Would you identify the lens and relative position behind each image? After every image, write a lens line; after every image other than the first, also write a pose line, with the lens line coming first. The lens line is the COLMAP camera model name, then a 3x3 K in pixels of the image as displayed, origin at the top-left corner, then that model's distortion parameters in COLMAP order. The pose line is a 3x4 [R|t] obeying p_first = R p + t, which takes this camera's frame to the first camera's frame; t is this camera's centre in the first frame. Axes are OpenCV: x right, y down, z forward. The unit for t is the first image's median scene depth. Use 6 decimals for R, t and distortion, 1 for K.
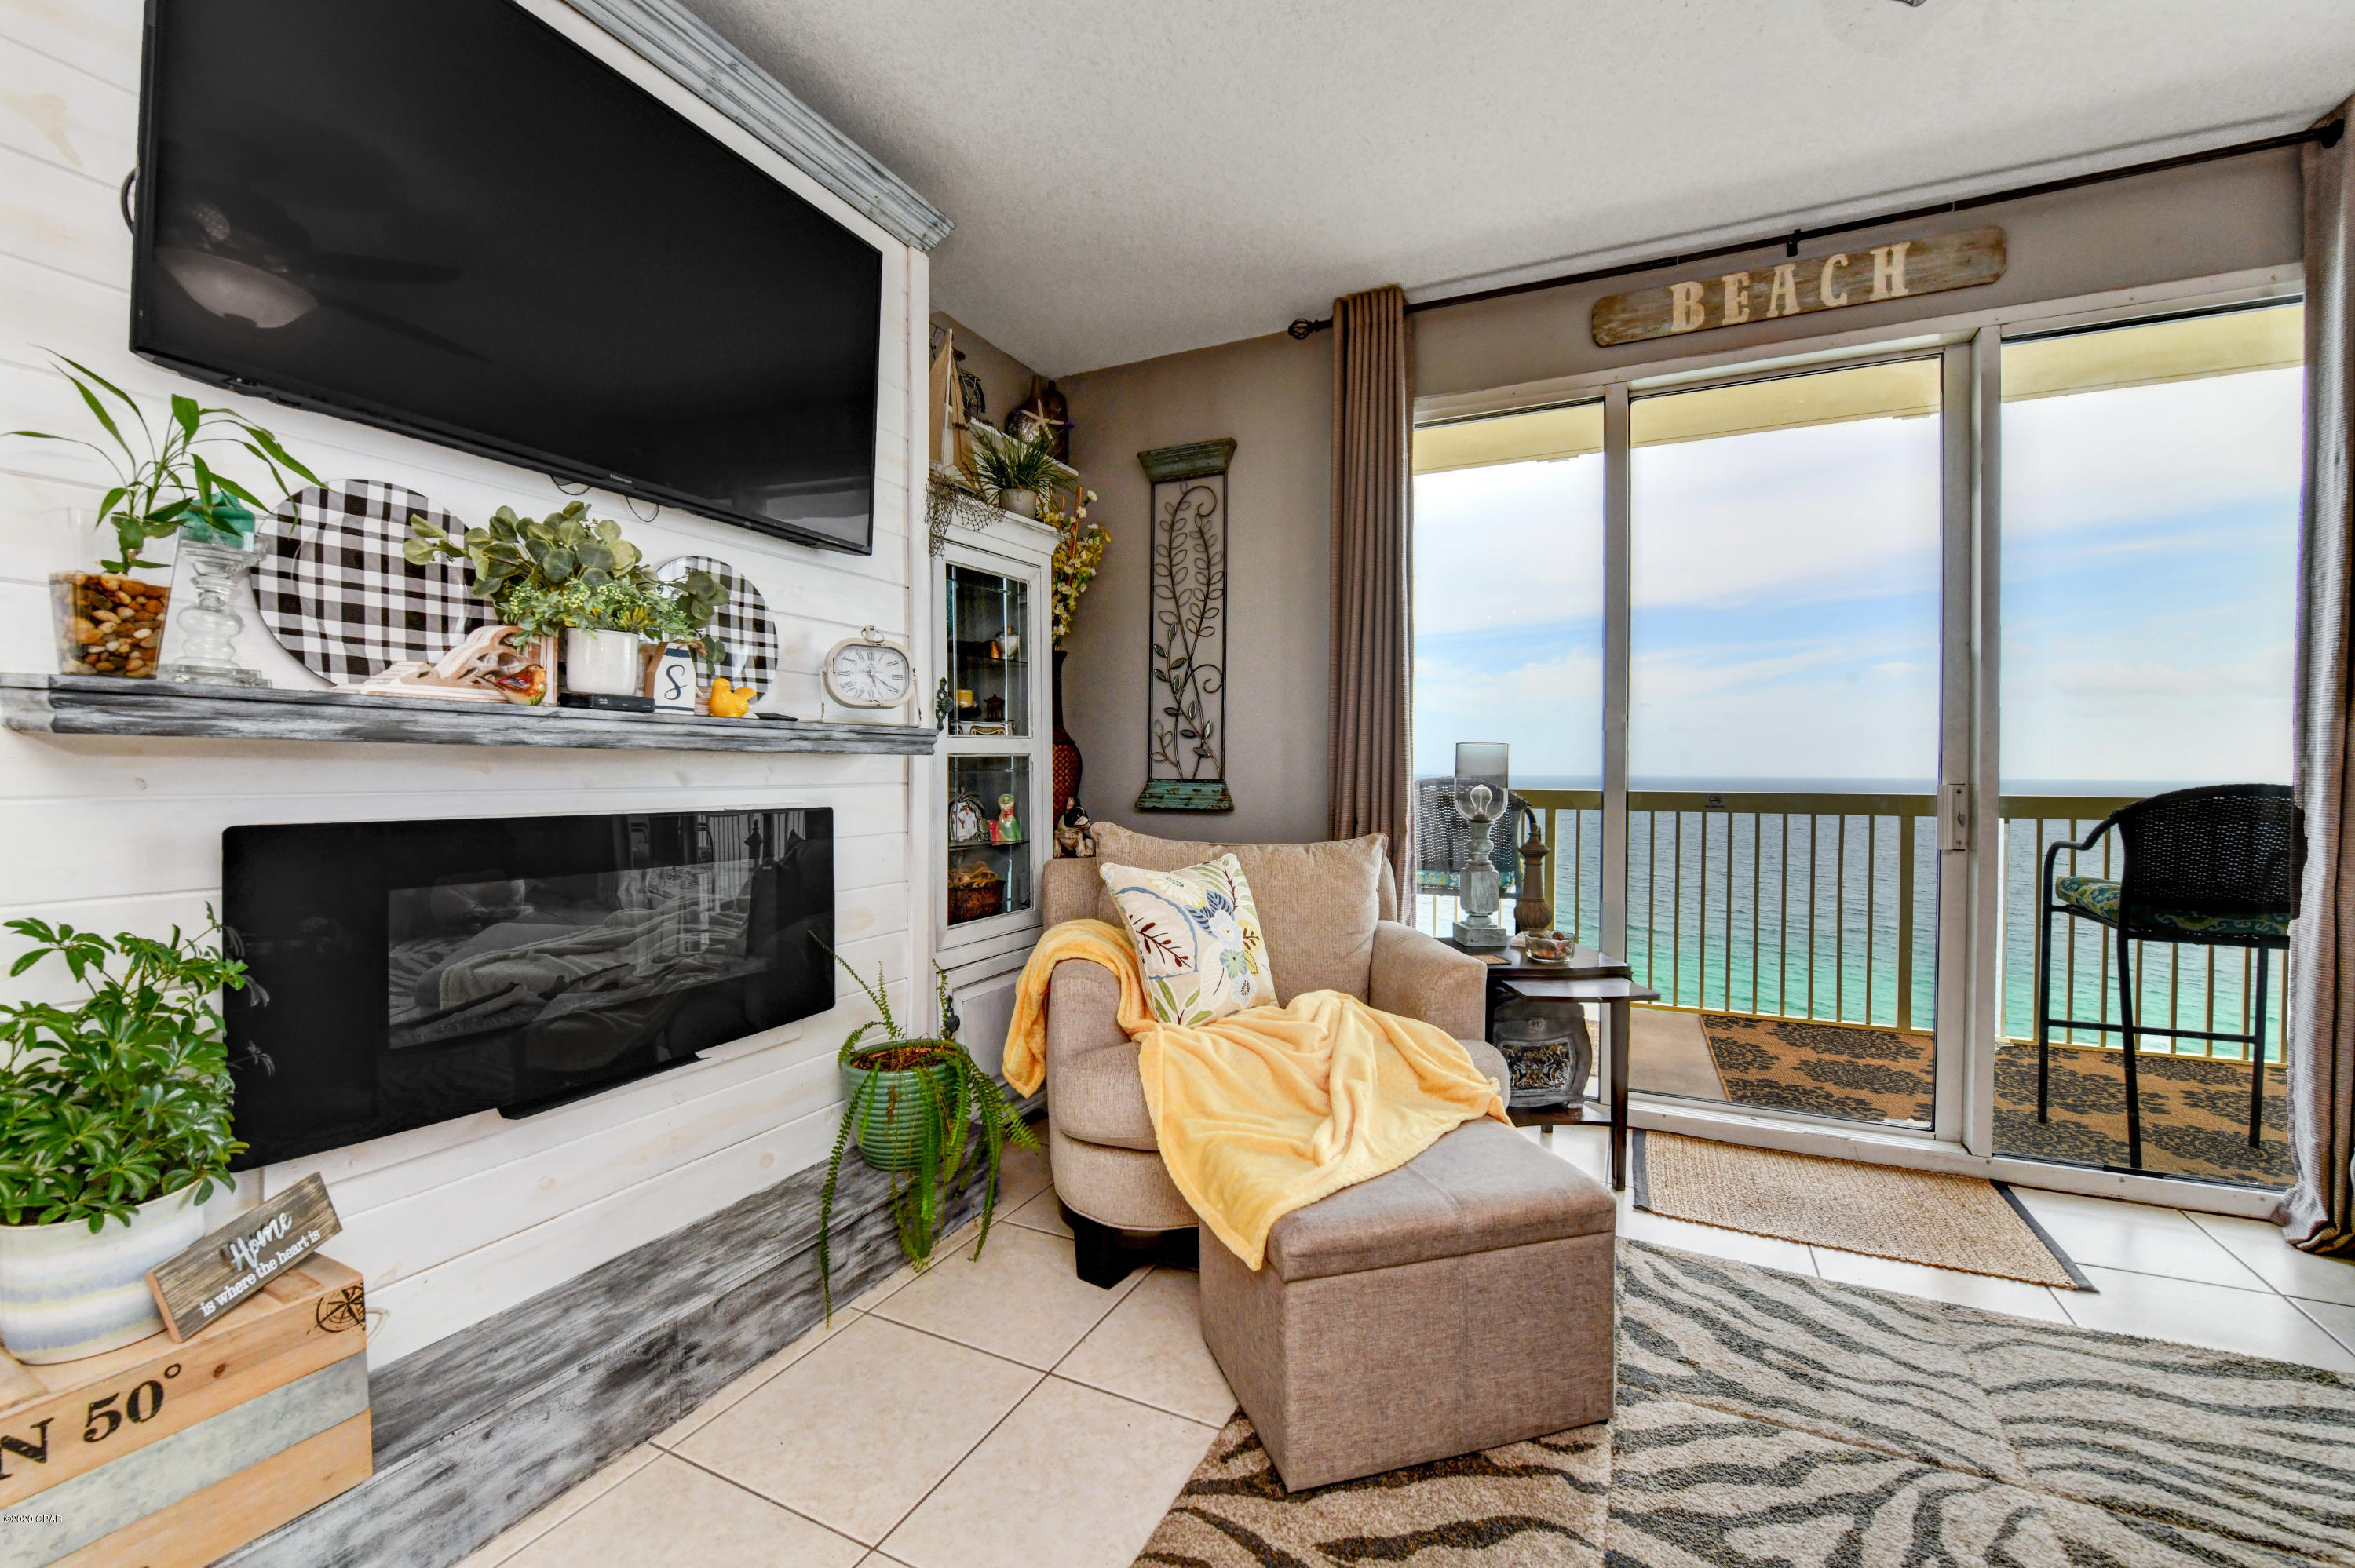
lens RADIAL K [[948.2, 0, 1182.4], [0, 948.2, 775.5], [0, 0, 1]] dist [-0.012077, -0.002805]
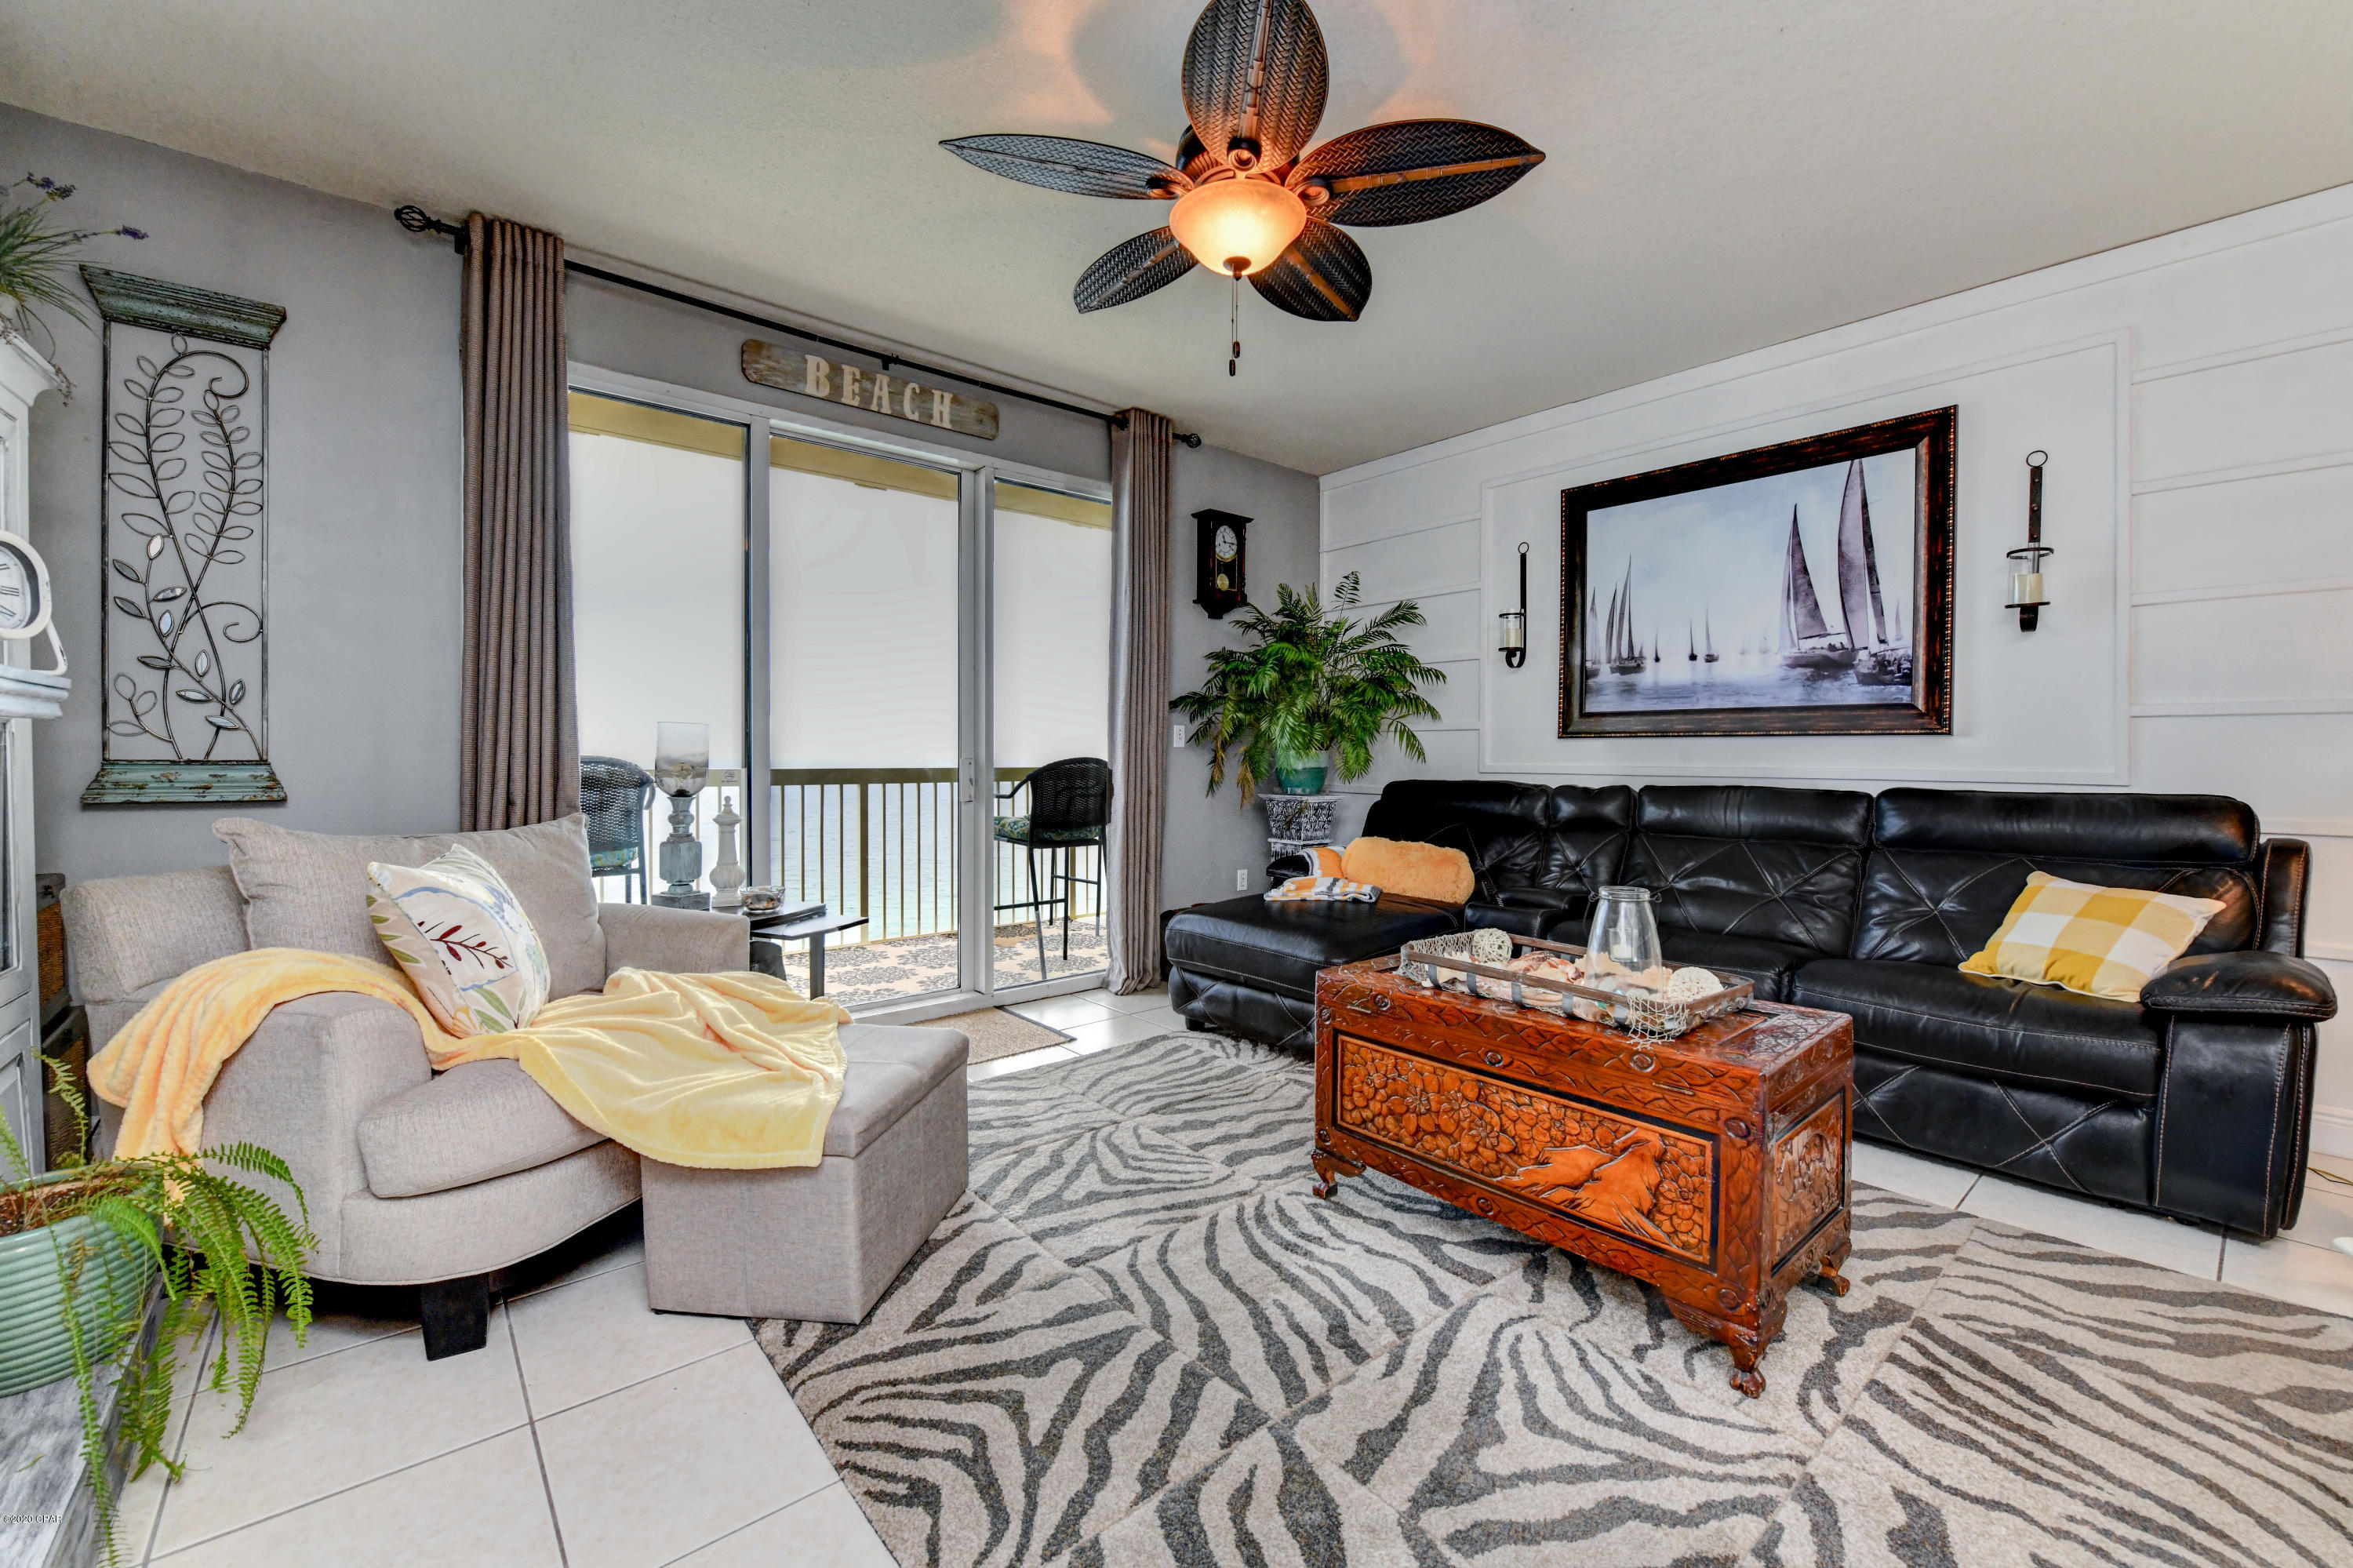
lens RADIAL K [[947.6, 0, 1181.4], [0, 947.6, 775.5], [0, 0, 1]] dist [-0.012077, -0.002805]
pose [[0.403995, -0.021330, 0.914512, -0.519194], [0.004085, 0.999760, 0.021514, 0.005288], [-0.914752, -0.004956, 0.403986, 0.064934]]
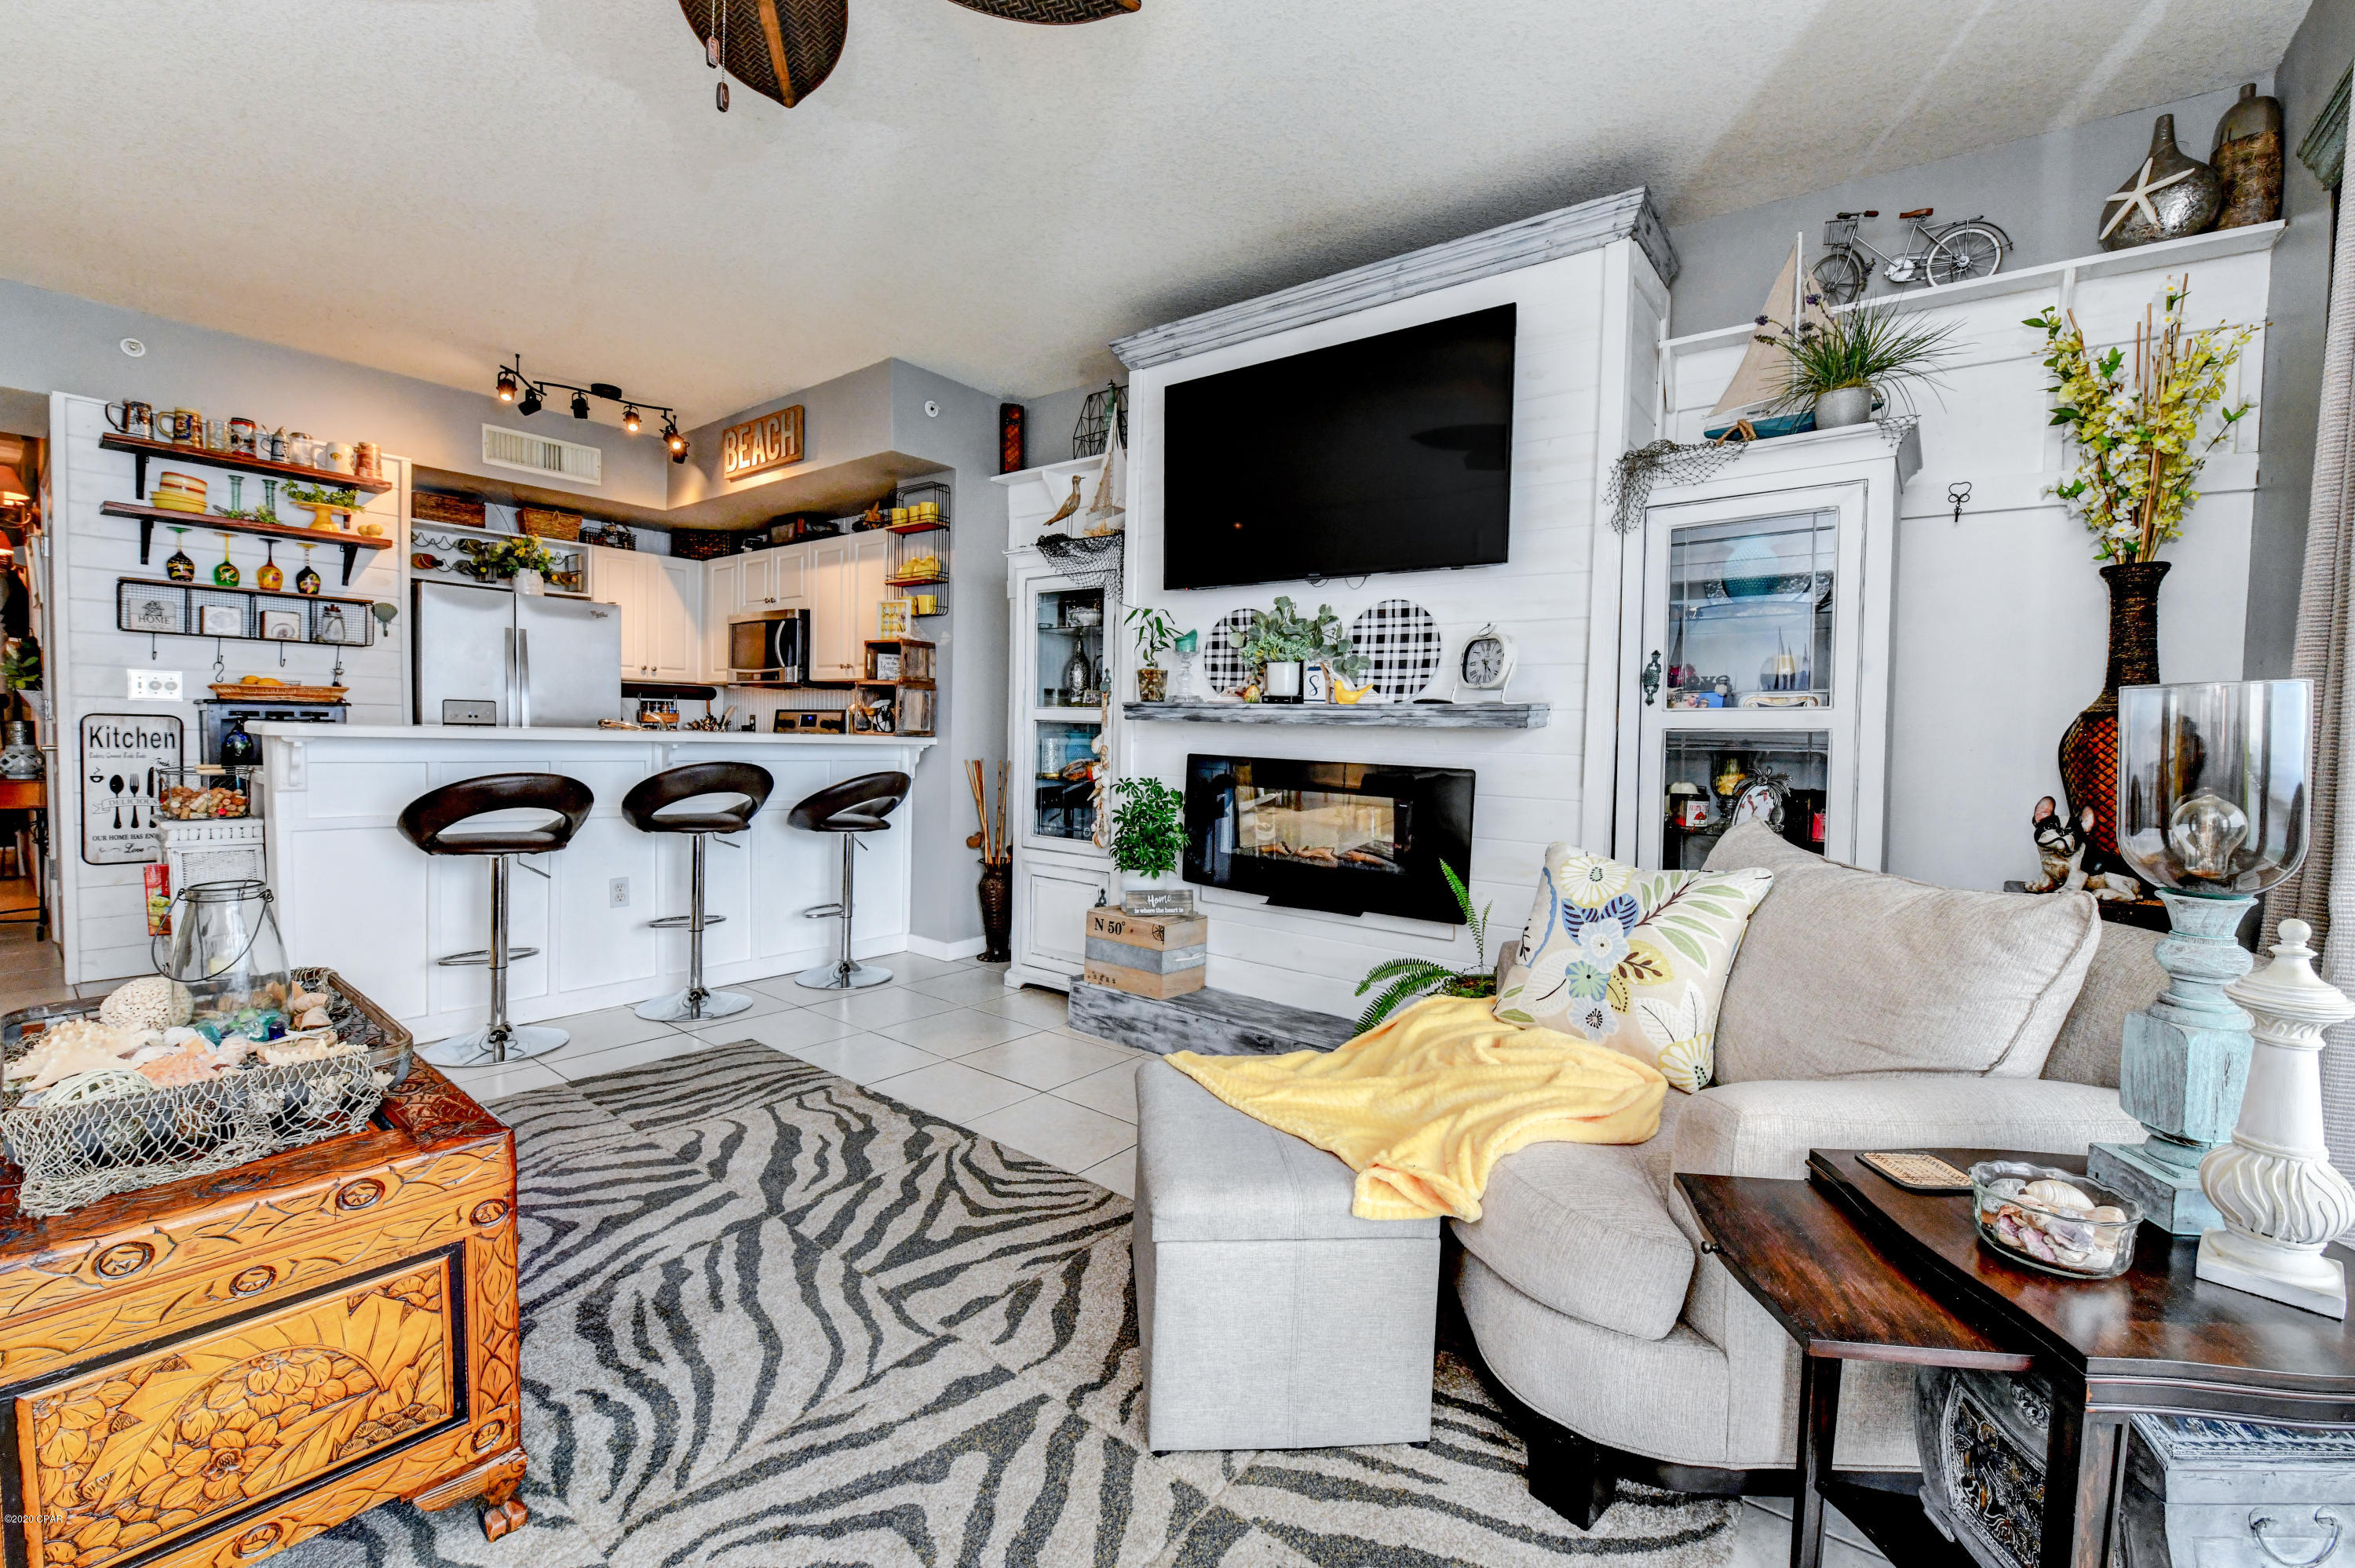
lens RADIAL K [[954.3, 0, 1183.1], [0, 954.3, 777.7], [0, 0, 1]] dist [-0.016281, -0.000362]
pose [[-0.195512, 0.036614, -0.980018, 0.905868], [-0.035241, 0.998395, 0.044331, 0.001097], [0.980068, 0.043204, -0.193908, 0.812171]]
